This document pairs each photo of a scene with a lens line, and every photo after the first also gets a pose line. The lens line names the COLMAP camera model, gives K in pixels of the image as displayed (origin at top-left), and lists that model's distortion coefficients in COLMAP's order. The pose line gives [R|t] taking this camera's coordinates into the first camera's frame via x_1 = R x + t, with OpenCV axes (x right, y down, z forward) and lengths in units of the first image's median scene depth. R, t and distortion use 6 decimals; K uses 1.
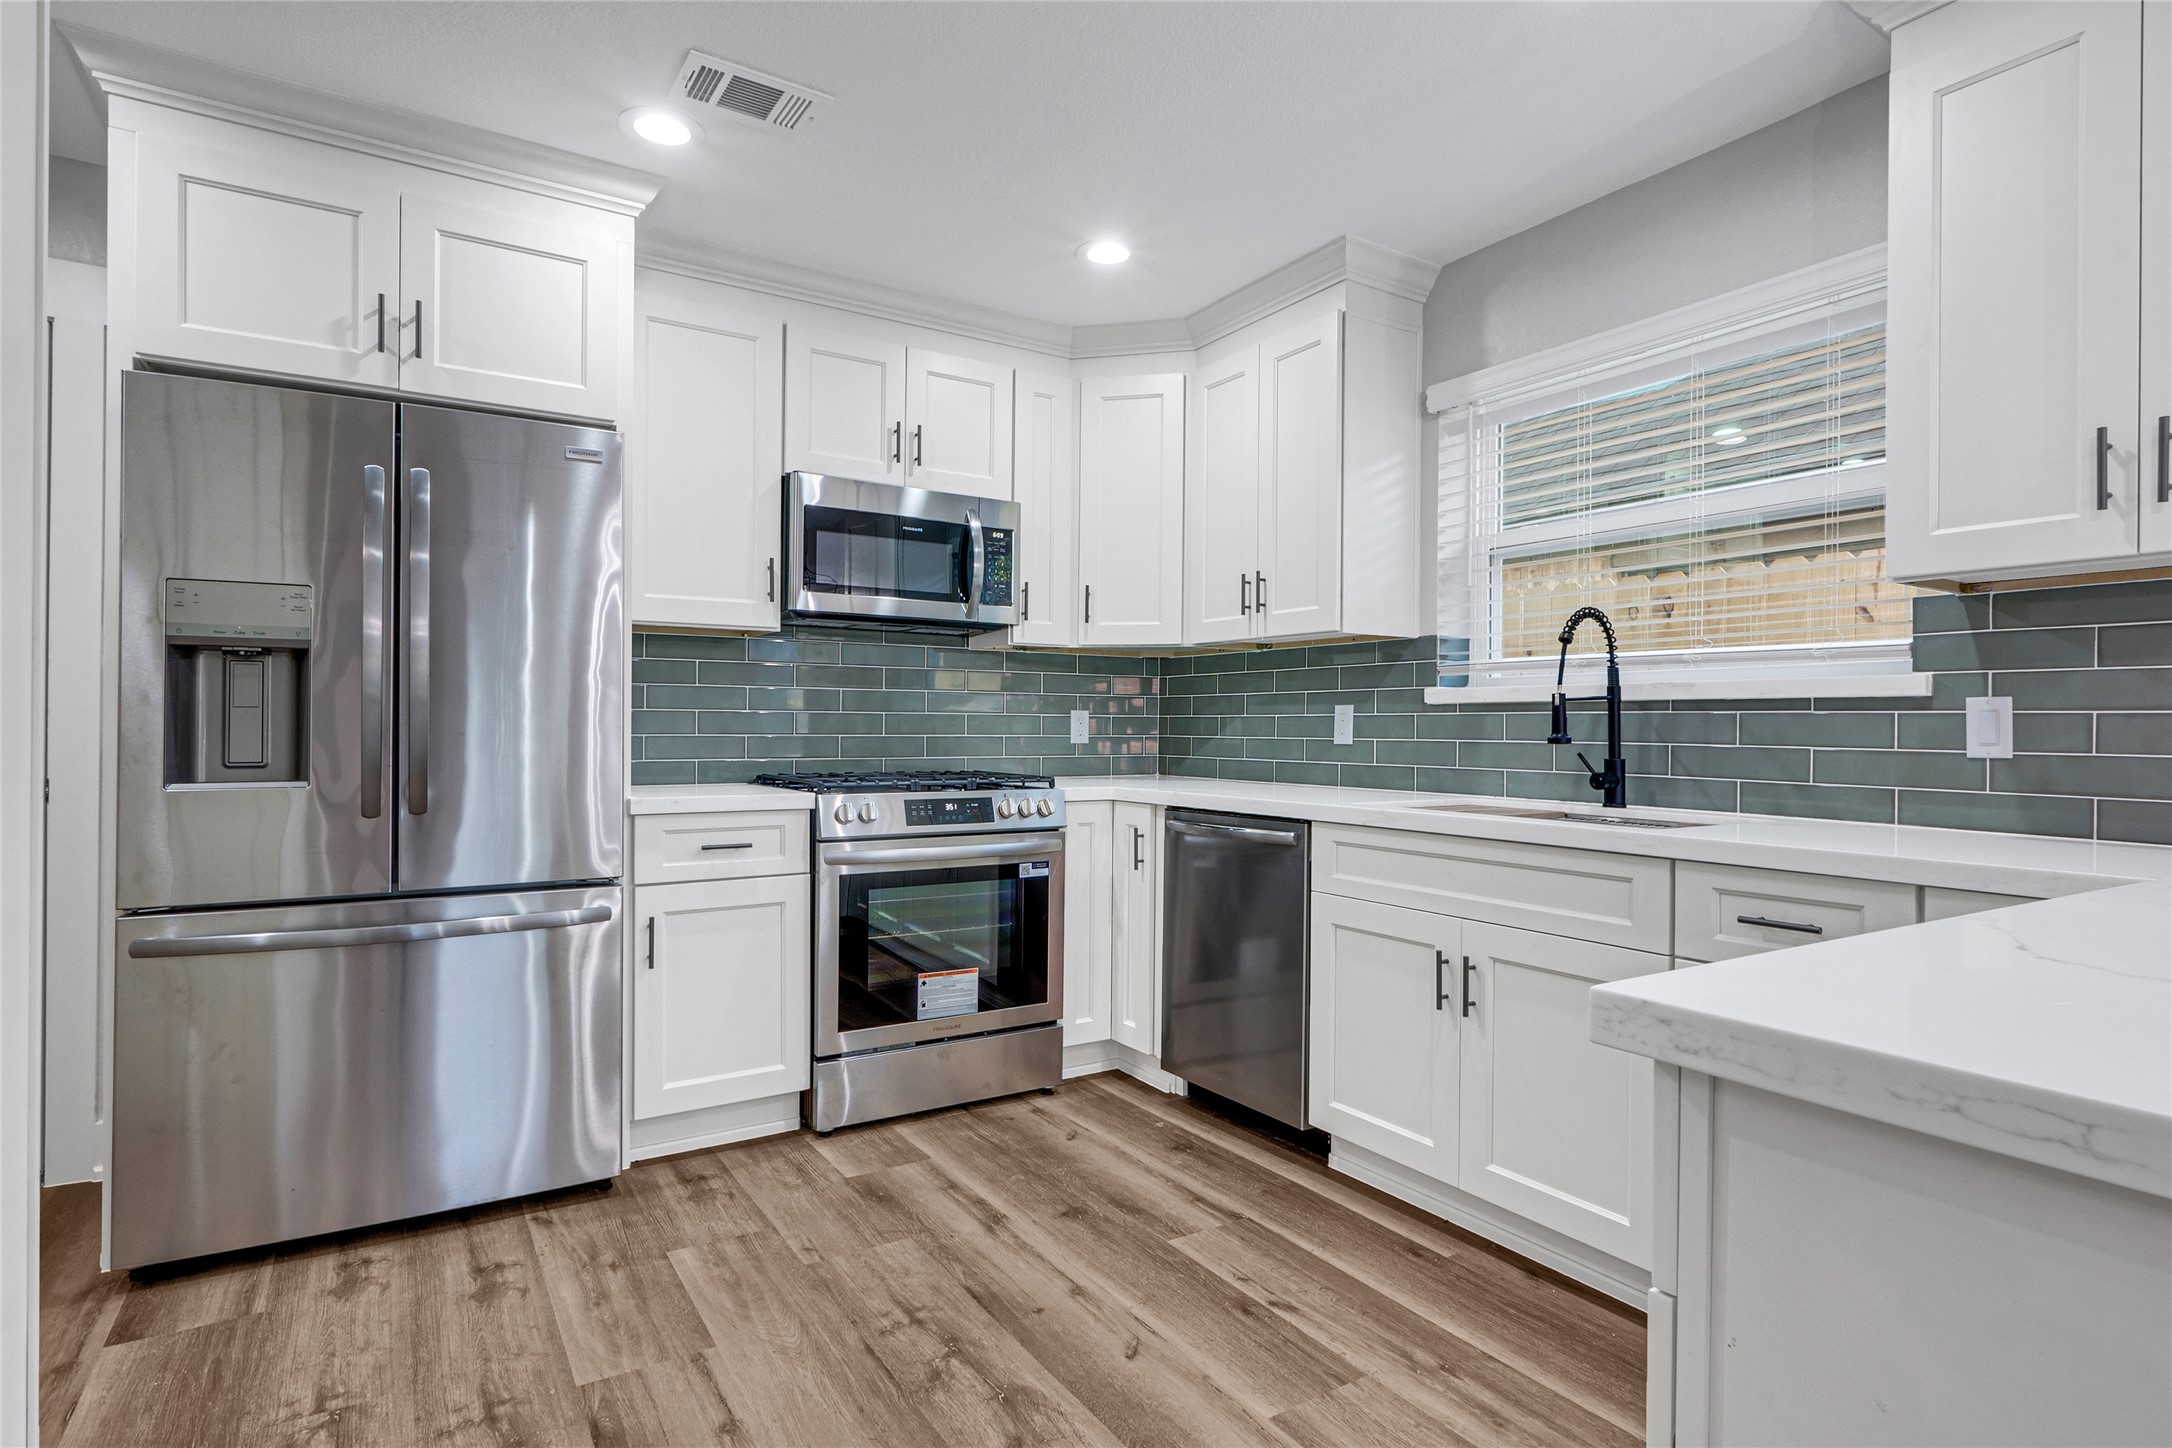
lens RADIAL K [[1116.4, 0, 1082.0], [0, 1116.4, 713.3], [0, 0, 1]] dist [0.003867, -0.000392]
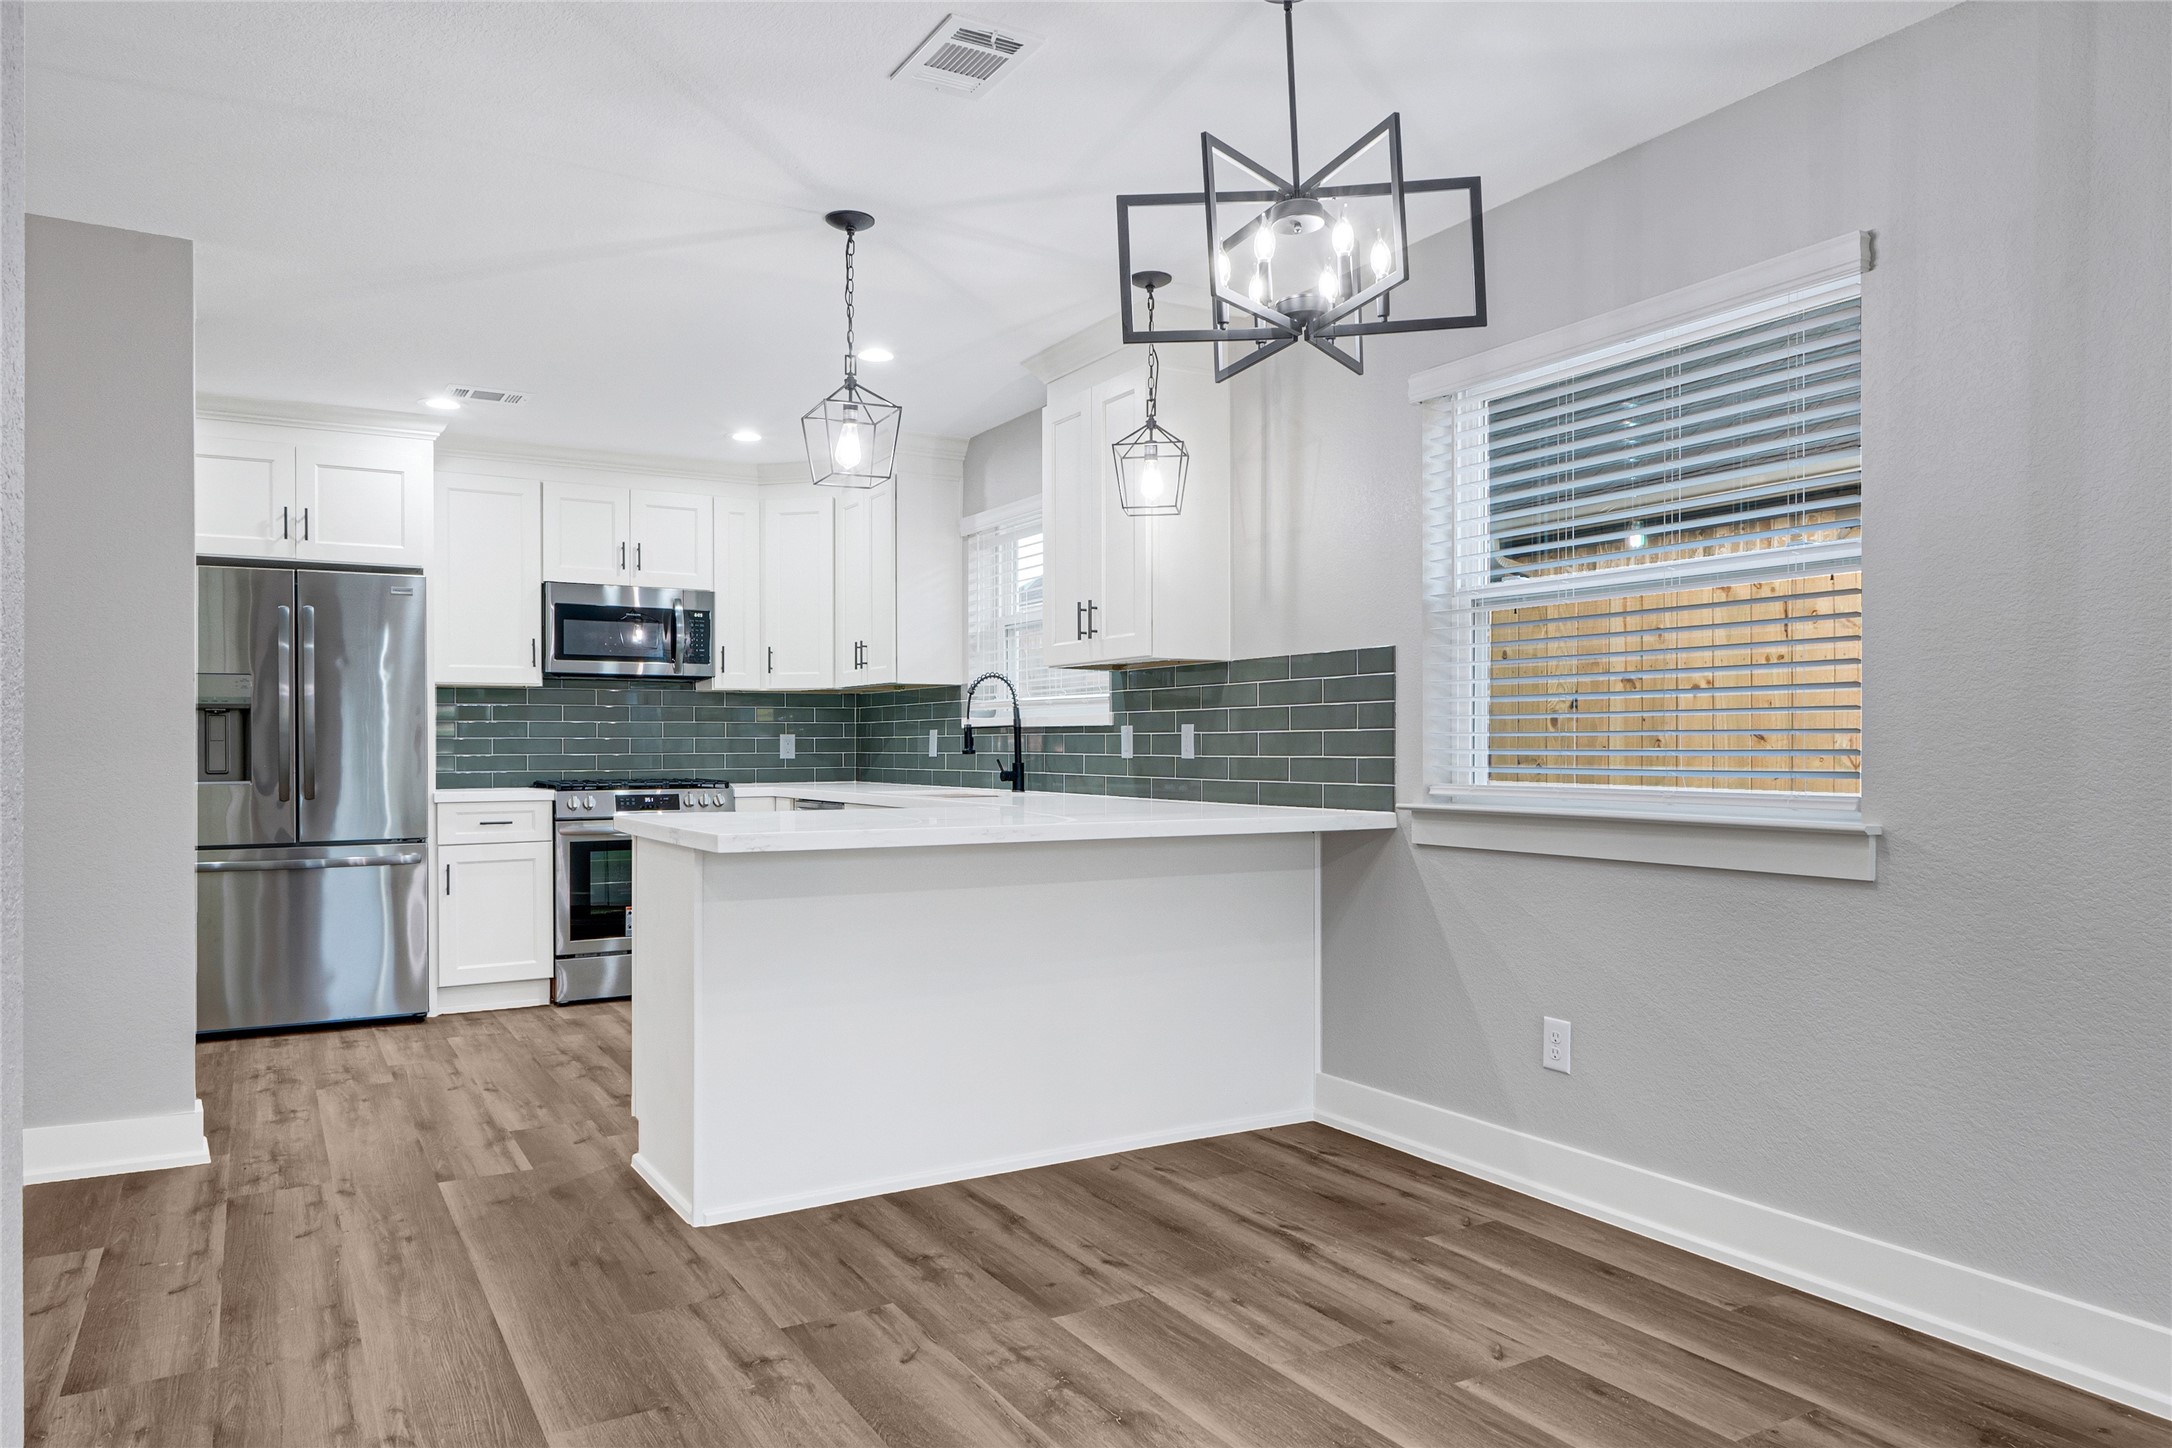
lens RADIAL K [[1420.3, 0, 1088.8], [0, 1420.3, 746.3], [0, 0, 1]] dist [-0.012351, 0.007950]
pose [[0.999293, -0.009703, -0.036334, 0.648553], [0.010061, 0.999903, 0.009679, -0.002823], [0.036237, -0.010037, 0.999293, -1.075642]]
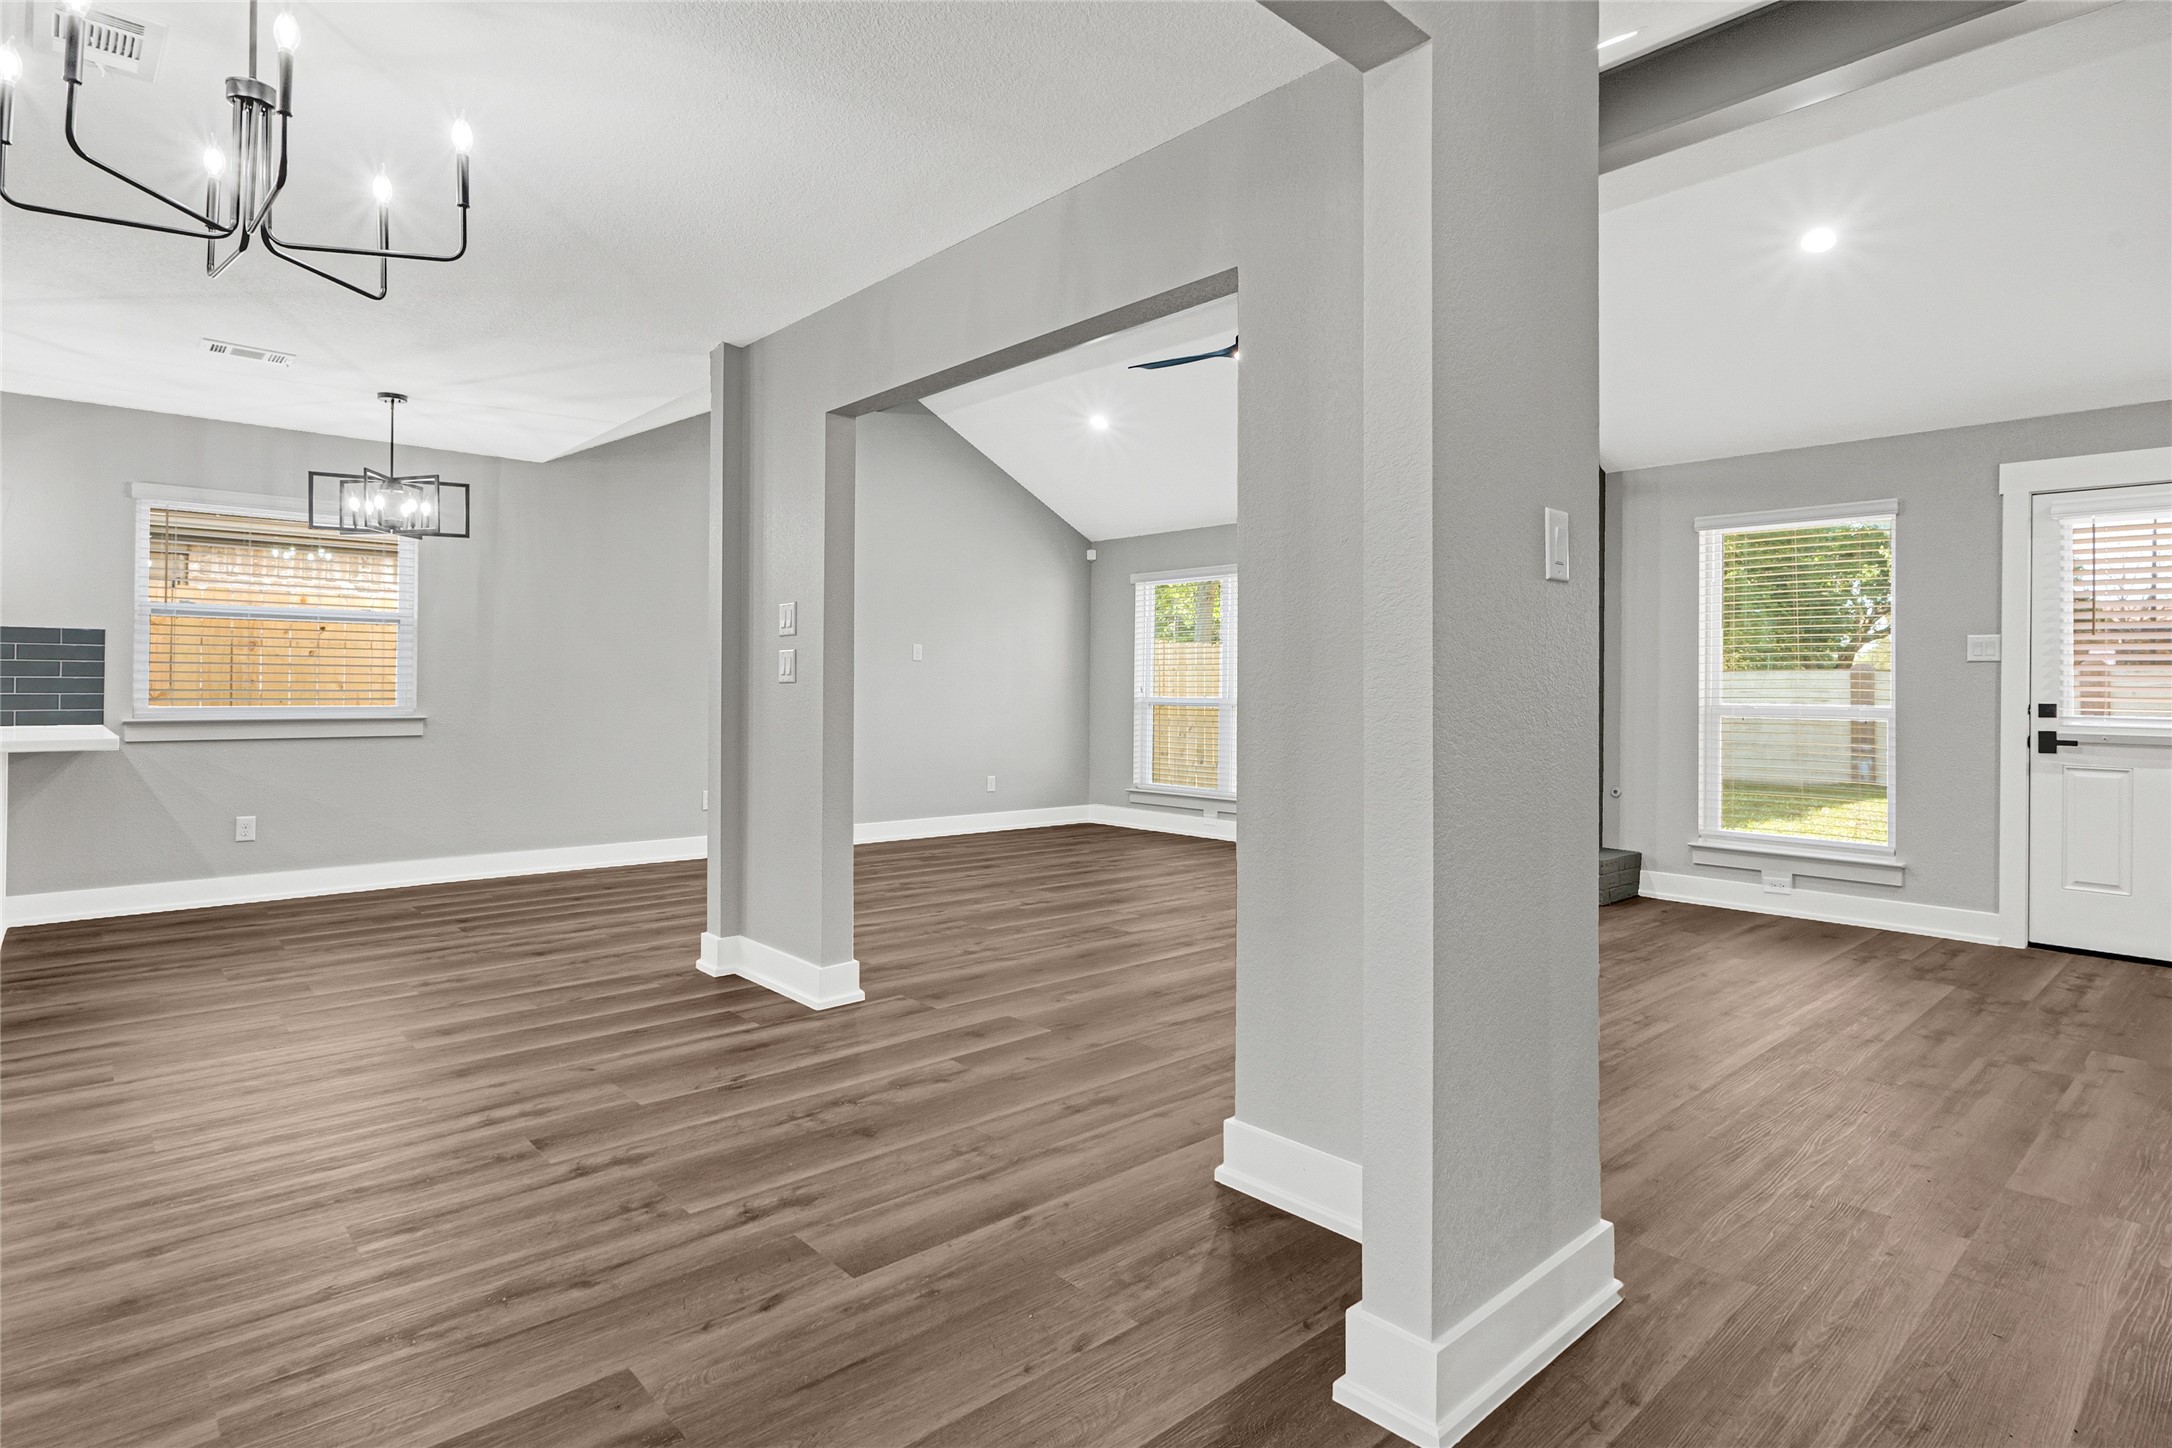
lens RADIAL K [[1115.0, 0, 1095.9], [0, 1115.0, 683.4], [0, 0, 1]] dist [-0.004721, 0.004855]
pose [[-0.173749, 0.000026, 0.984790, -1.315483], [-0.013525, 0.999906, -0.002413, -0.011064], [-0.984697, -0.013738, -0.173732, -1.008094]]
